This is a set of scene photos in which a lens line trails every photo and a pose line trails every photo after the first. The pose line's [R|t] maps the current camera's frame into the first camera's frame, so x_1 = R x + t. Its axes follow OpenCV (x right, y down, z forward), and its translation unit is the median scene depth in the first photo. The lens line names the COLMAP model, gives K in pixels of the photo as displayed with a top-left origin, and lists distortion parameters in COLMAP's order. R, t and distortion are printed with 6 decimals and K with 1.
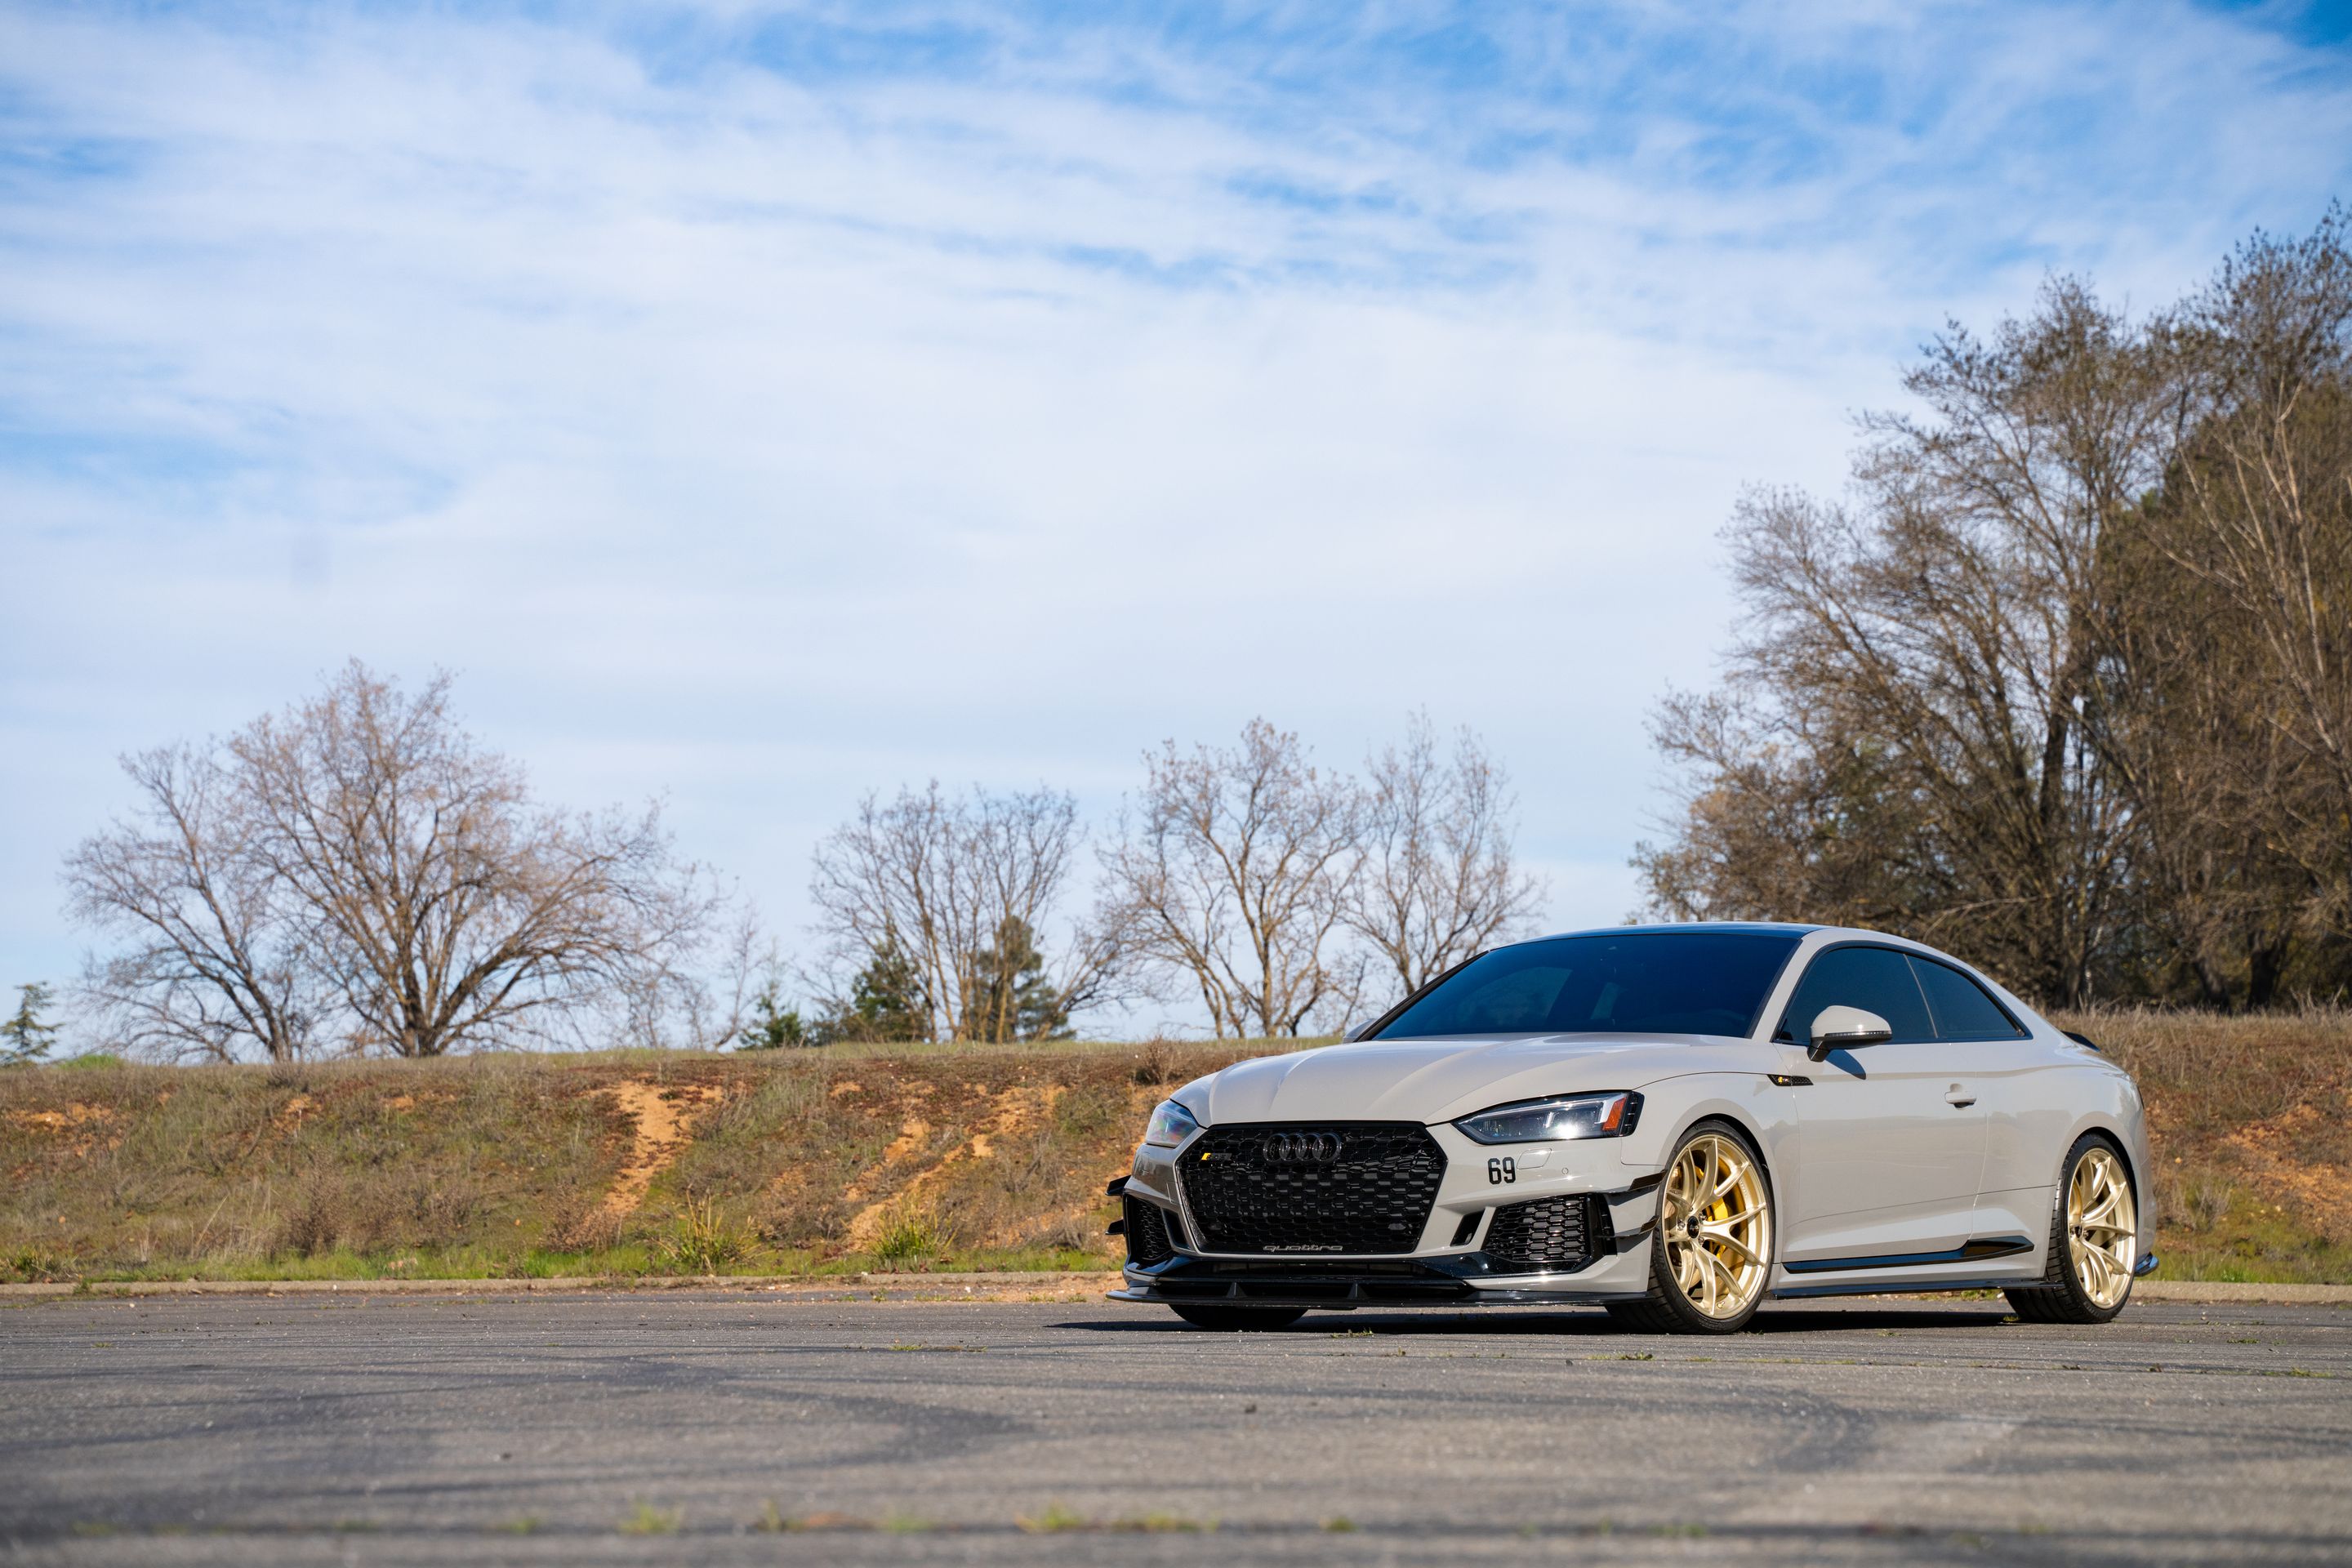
lens RADIAL K [[4788.9, 0, 1176.8], [0, 4788.9, 797.3], [0, 0, 1]] dist [0.250759, 0.385993]
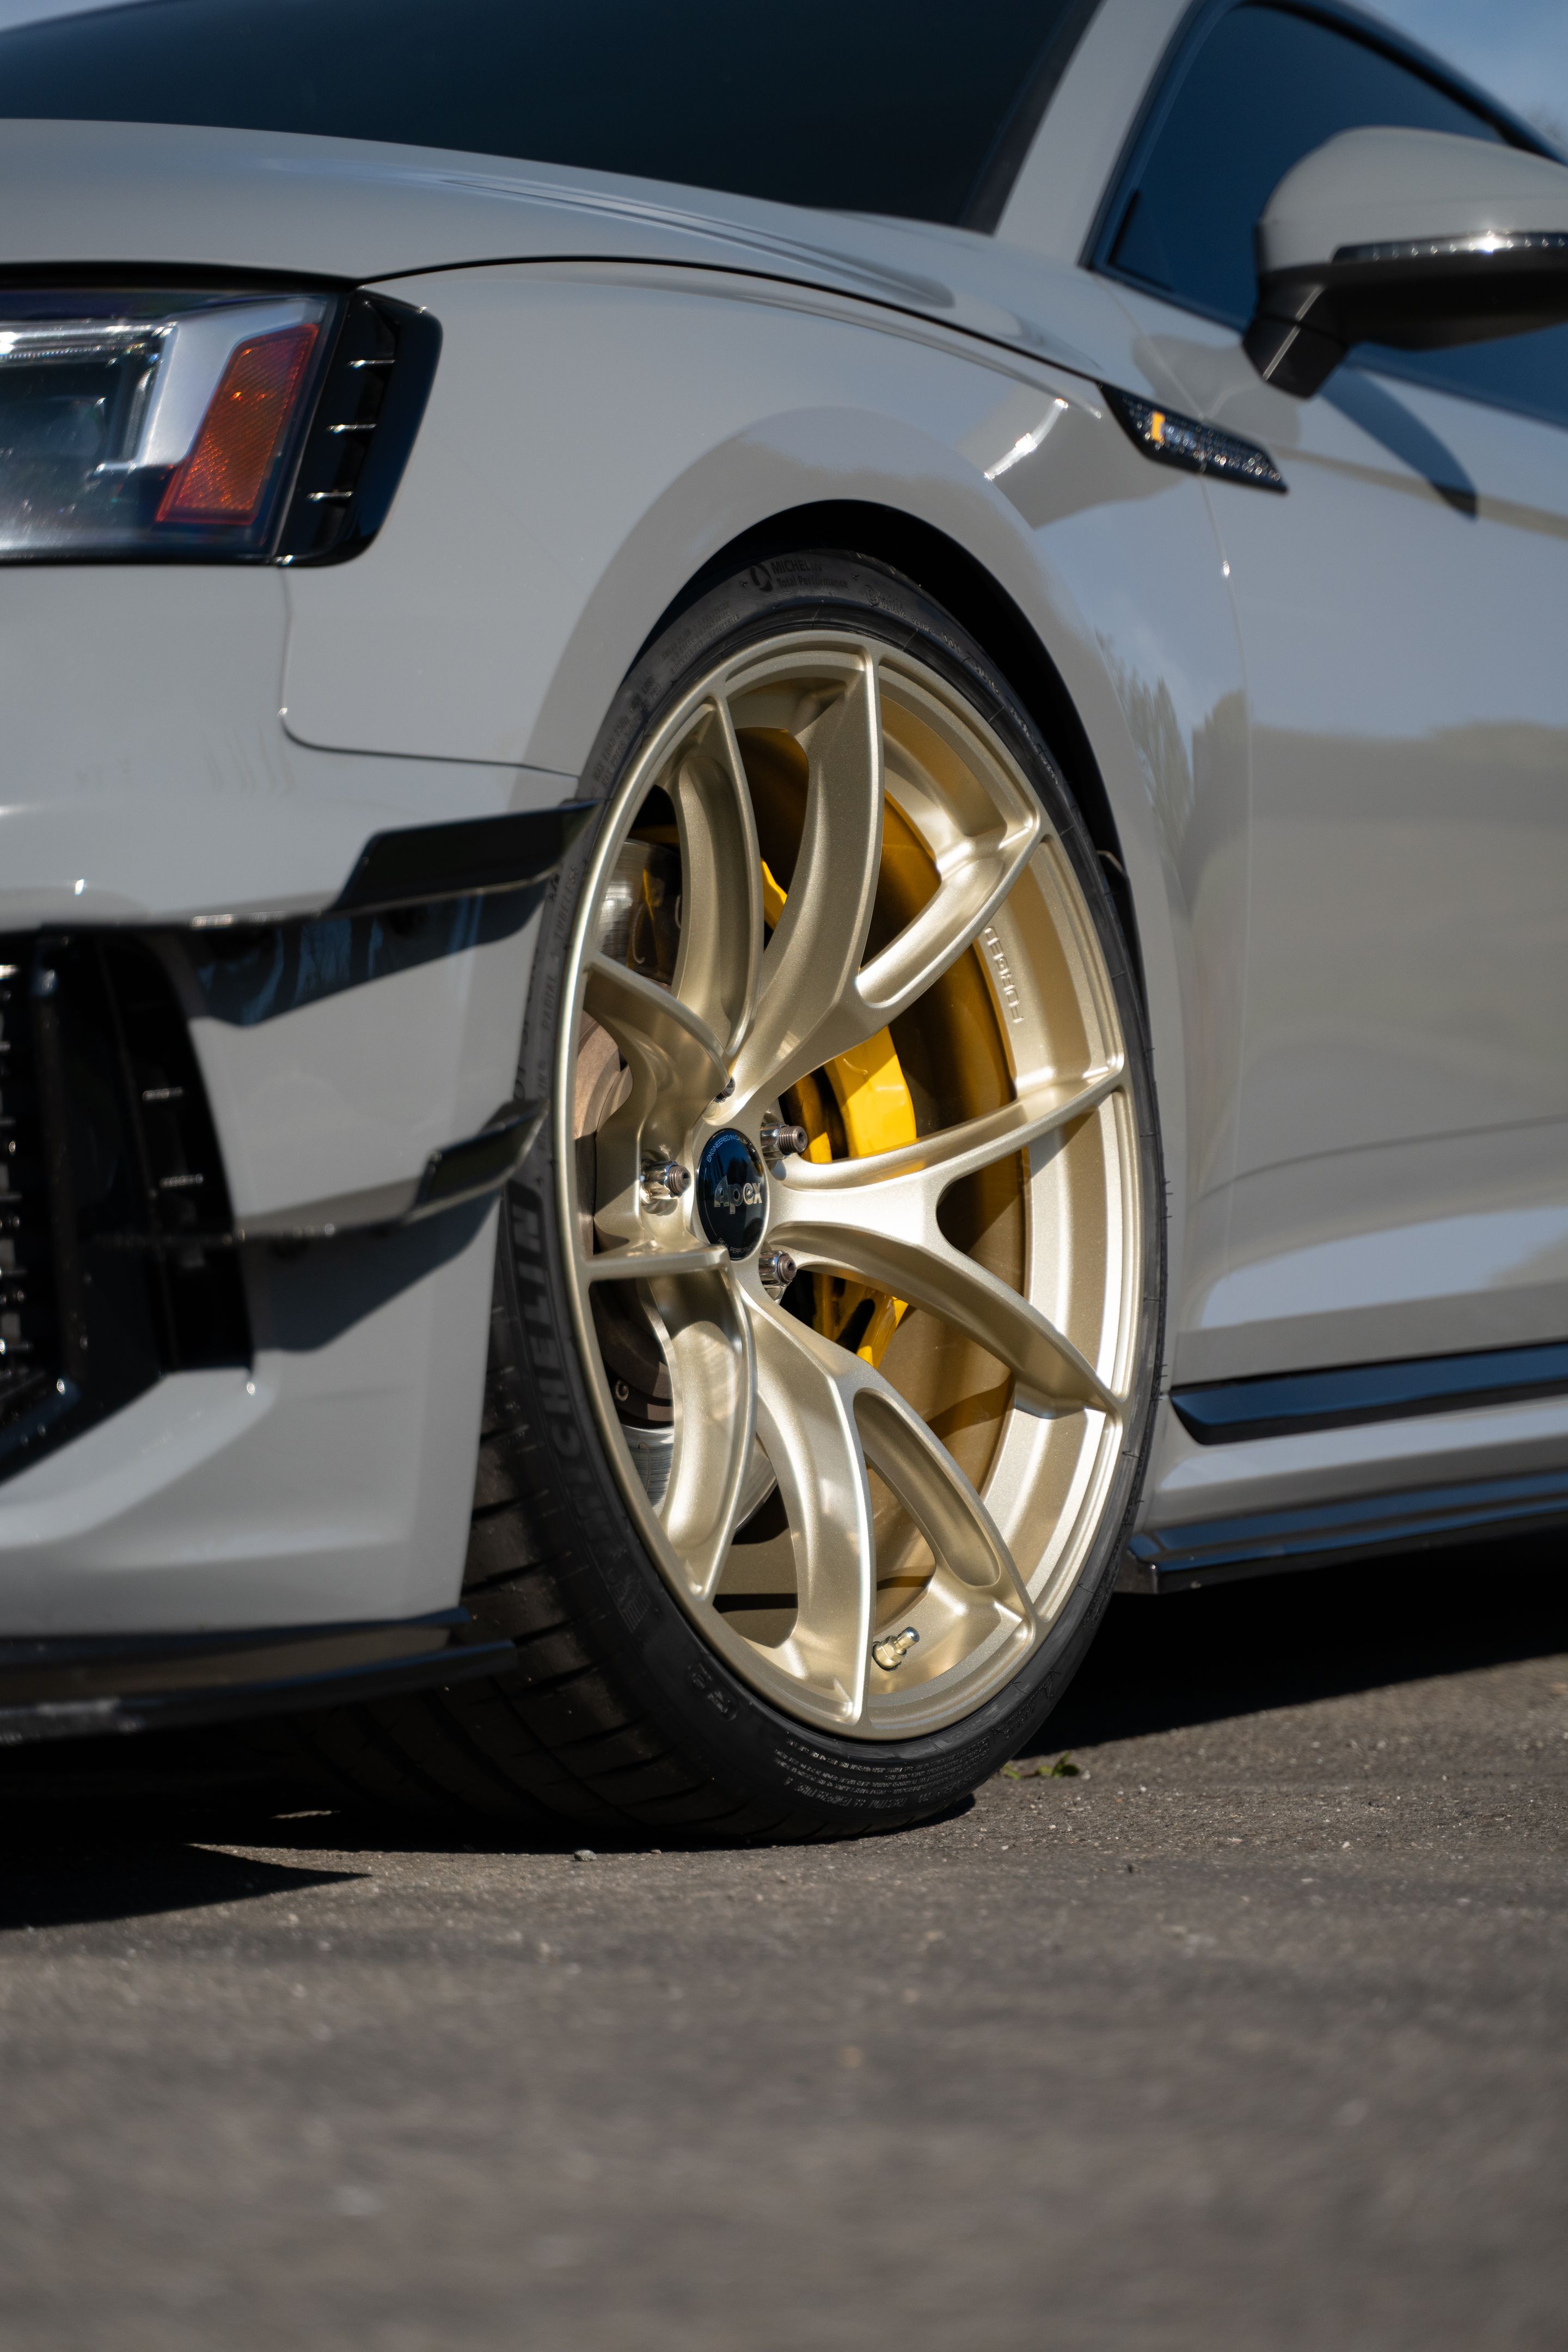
lens RADIAL K [[5405.6, 0, 686.0], [0, 5405.6, 1200.5], [0, 0, 1]] dist [0.291966, -0.189279]
pose [[0.990140, -0.009238, 0.139777, 0.036855], [-0.000157, 0.997749, 0.067054, 0.035727], [-0.140082, -0.066415, 0.987910, 0.378036]]
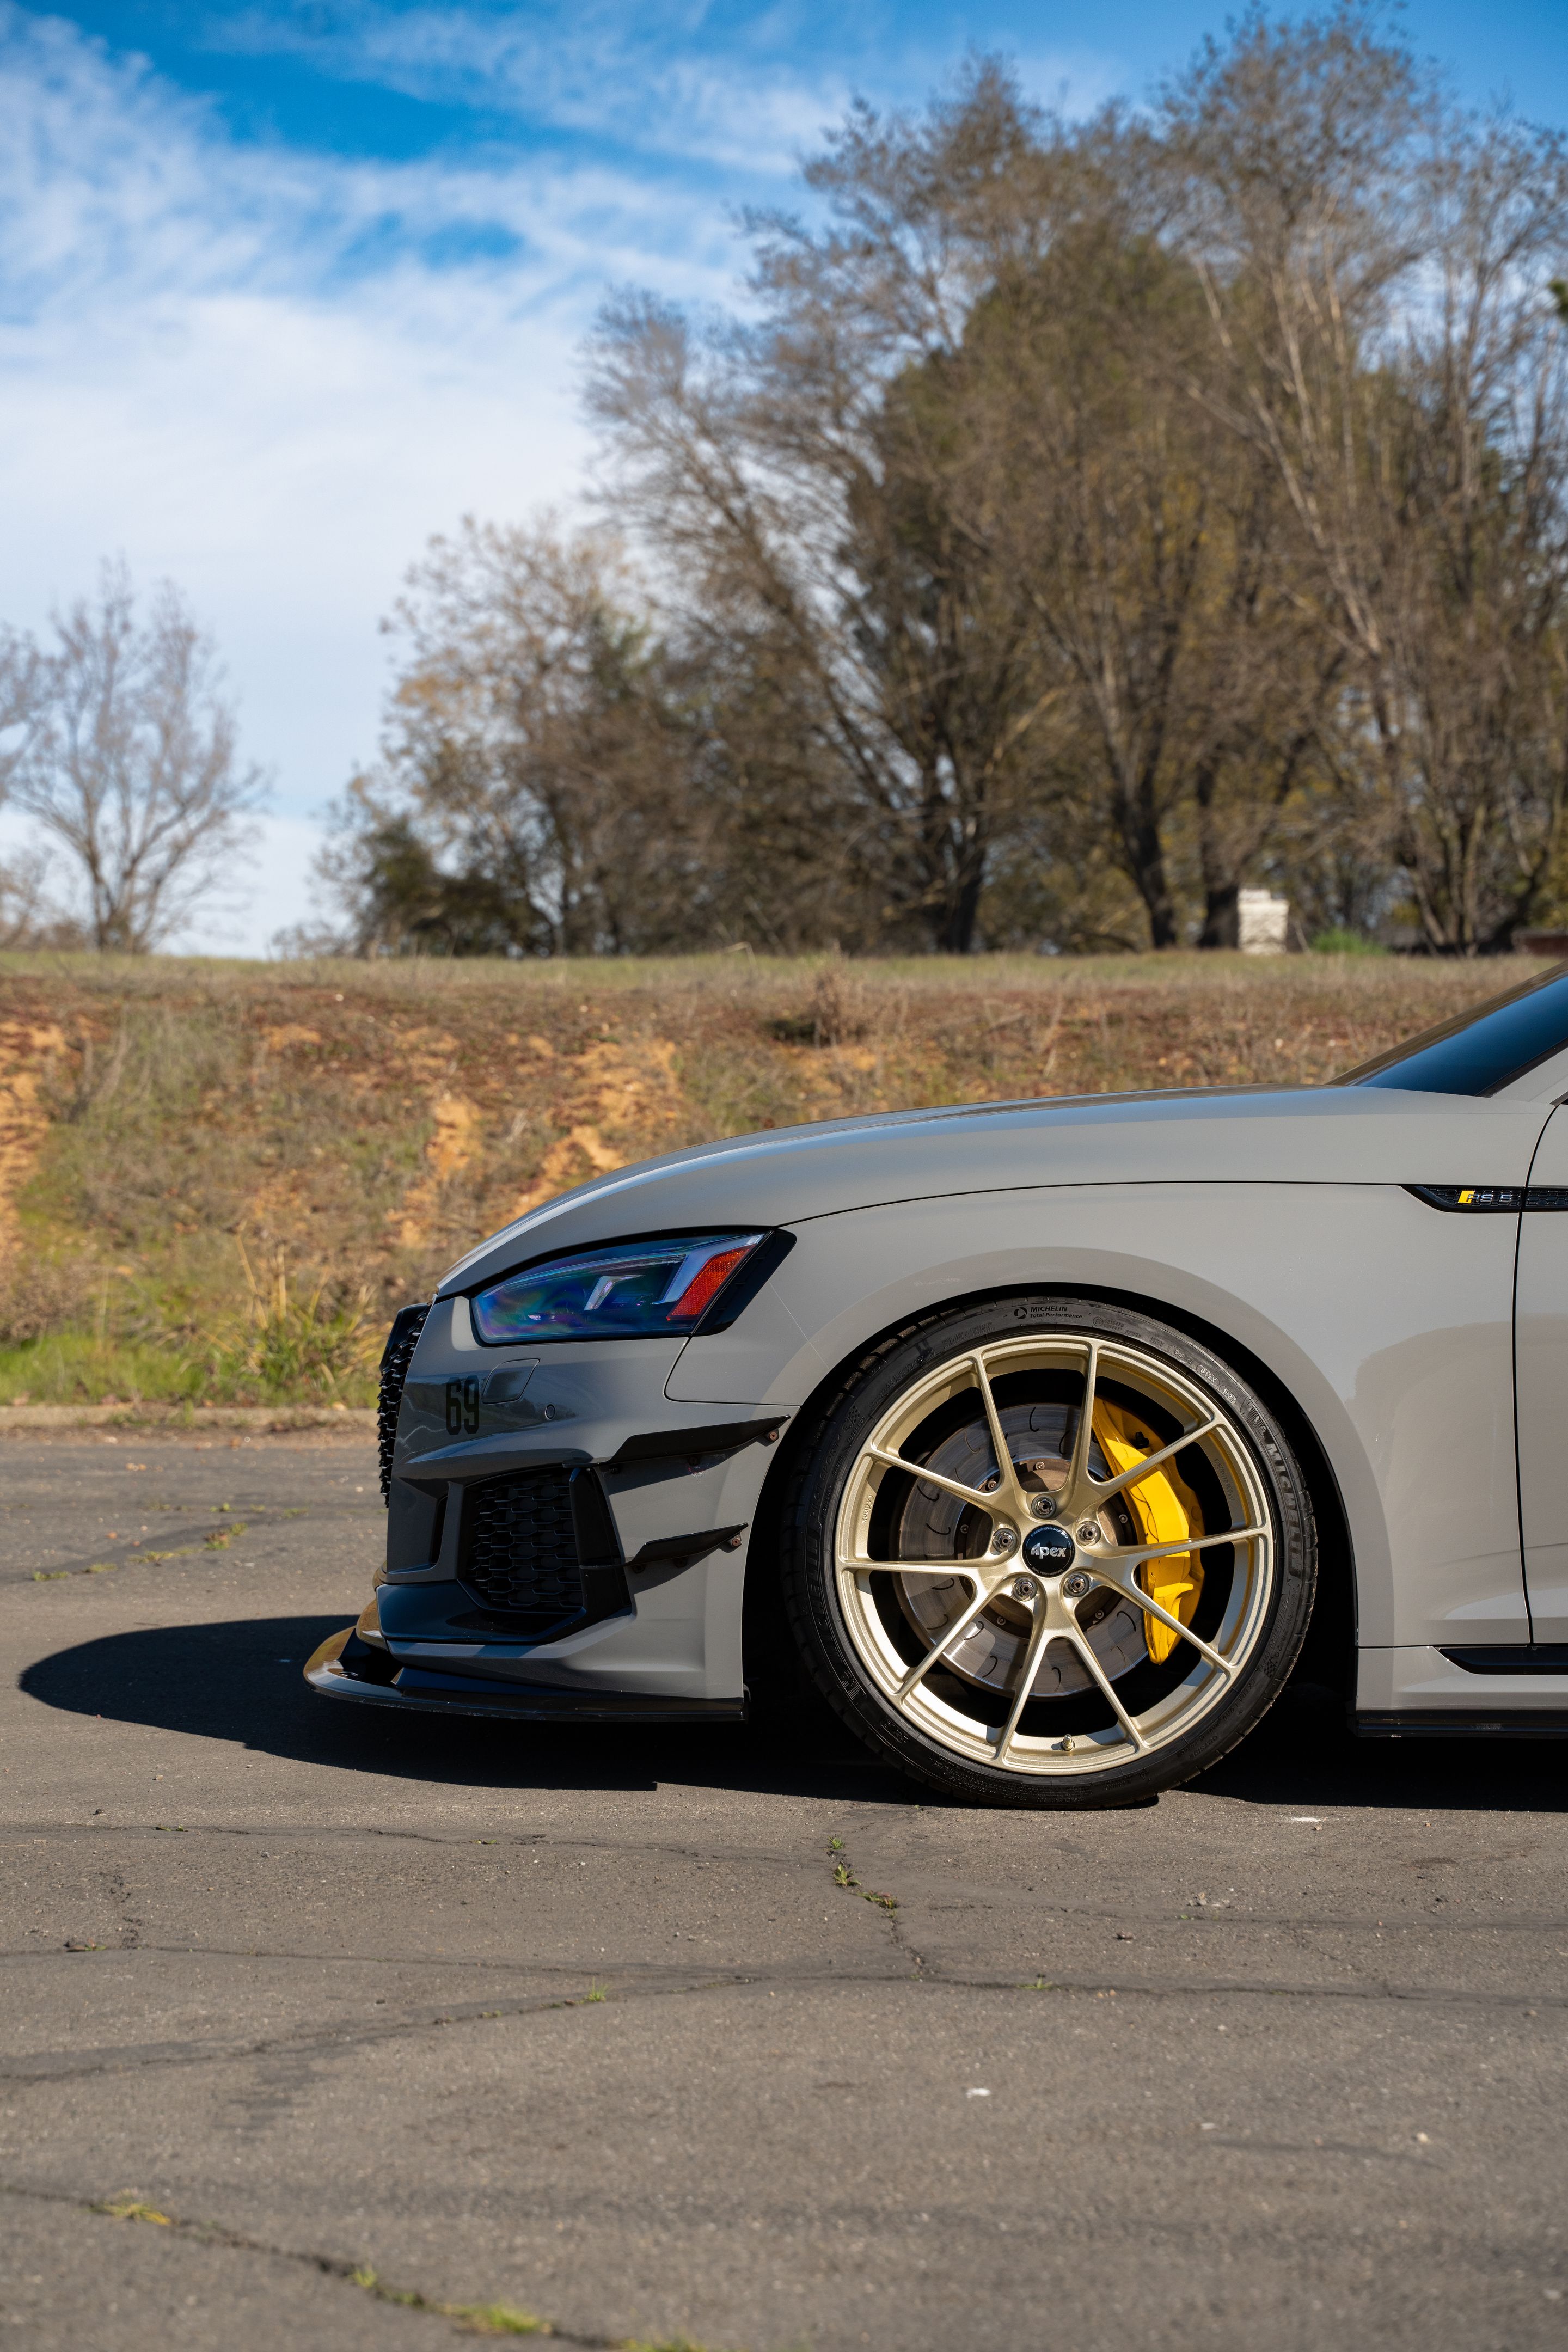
lens RADIAL K [[4975.9, 0, 761.8], [0, 4975.9, 1235.9], [0, 0, 1]] dist [0.263378, 0.171606]
pose [[0.971318, 0.016747, 0.237192, -0.155397], [-0.041741, 0.994036, 0.100748, 0.022117], [-0.234090, -0.107759, 0.966225, 0.411319]]
